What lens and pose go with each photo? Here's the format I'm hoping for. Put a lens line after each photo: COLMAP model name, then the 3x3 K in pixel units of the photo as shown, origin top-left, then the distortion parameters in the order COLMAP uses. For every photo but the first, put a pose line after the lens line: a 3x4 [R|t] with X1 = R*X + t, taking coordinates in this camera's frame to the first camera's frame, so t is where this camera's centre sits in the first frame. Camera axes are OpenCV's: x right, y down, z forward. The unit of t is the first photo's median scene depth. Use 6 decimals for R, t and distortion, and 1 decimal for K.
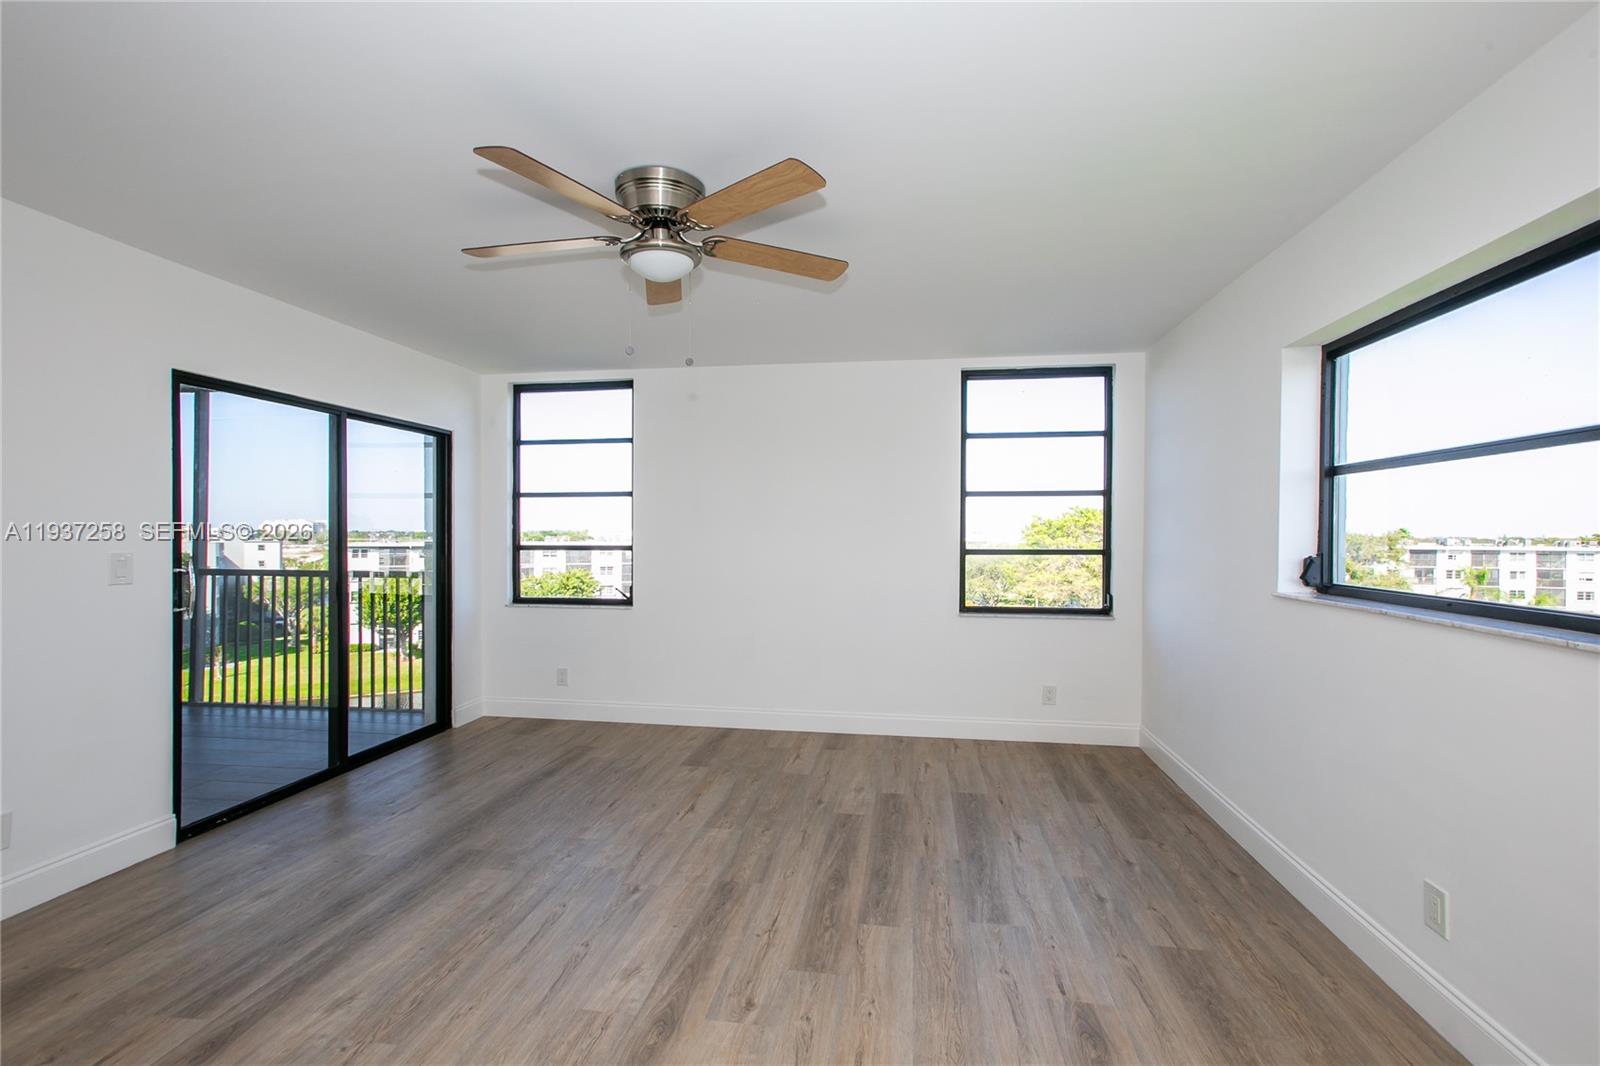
lens RADIAL K [[712.4, 0, 808.3], [0, 712.4, 529.2], [0, 0, 1]] dist [0.002956, 0.002394]
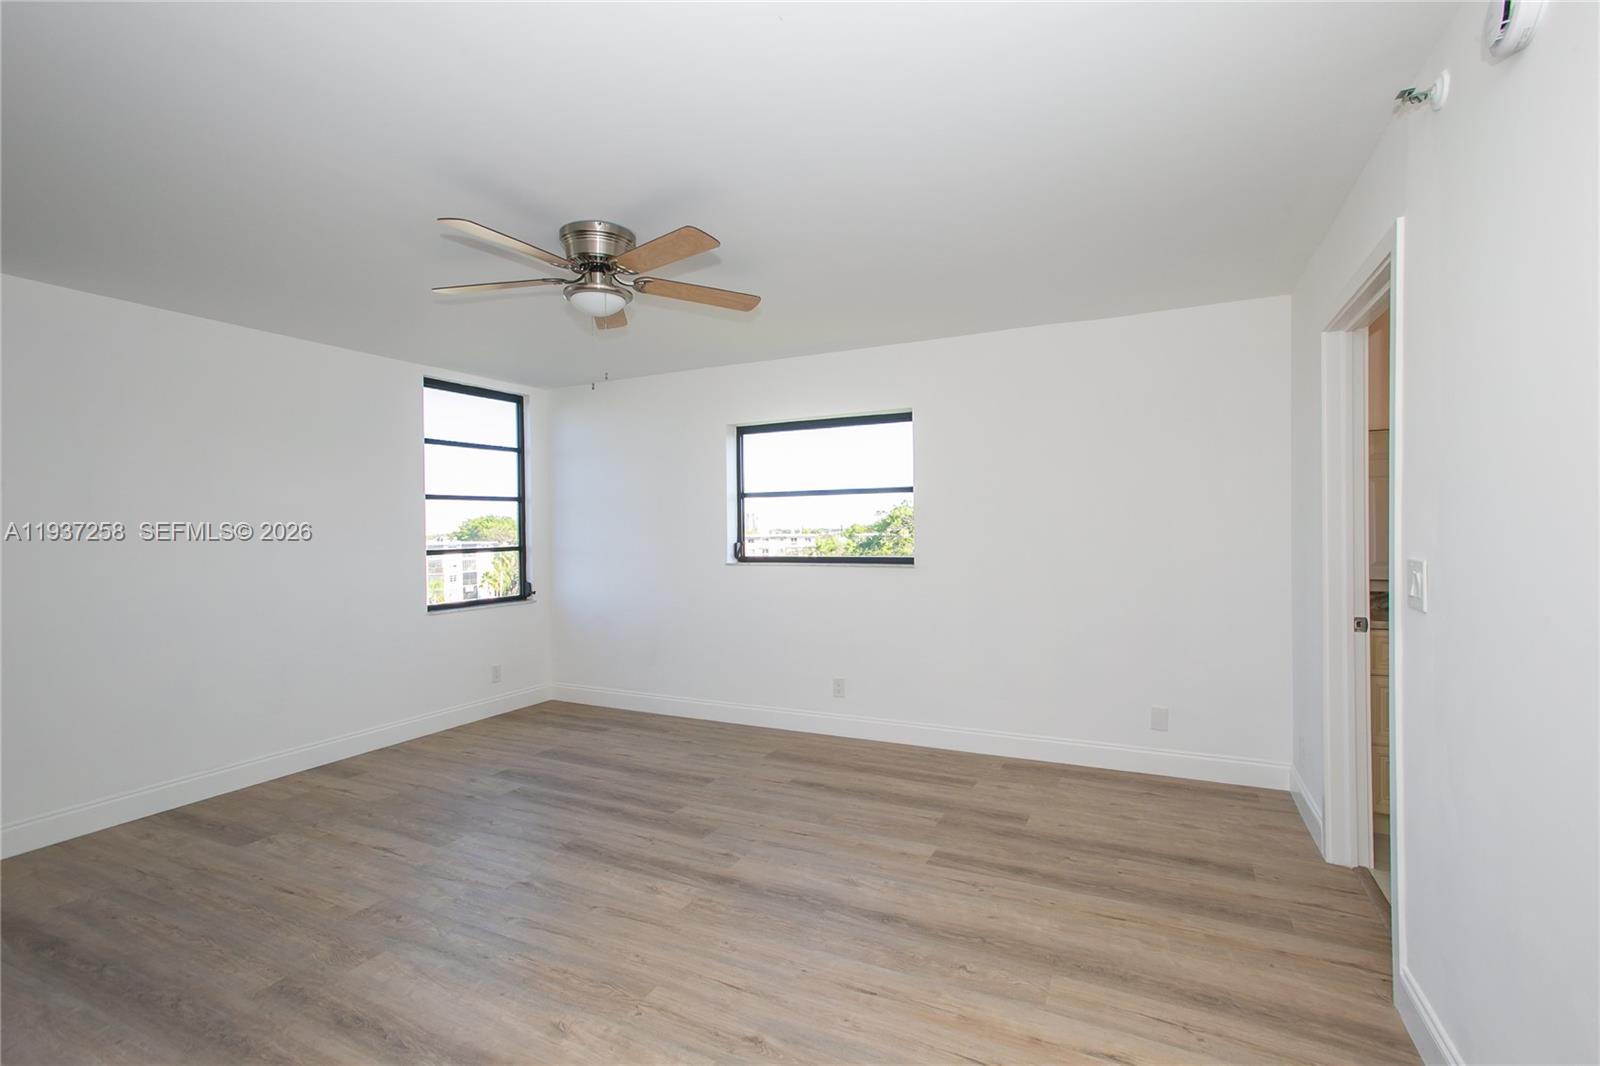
lens RADIAL K [[712.4, 0, 808.1], [0, 712.4, 530.2], [0, 0, 1]] dist [0.002956, 0.002394]
pose [[0.314261, -0.011801, 0.949263, -0.799151], [0.007546, 0.999922, 0.009932, -0.008775], [-0.949307, 0.004042, 0.314325, 0.211012]]
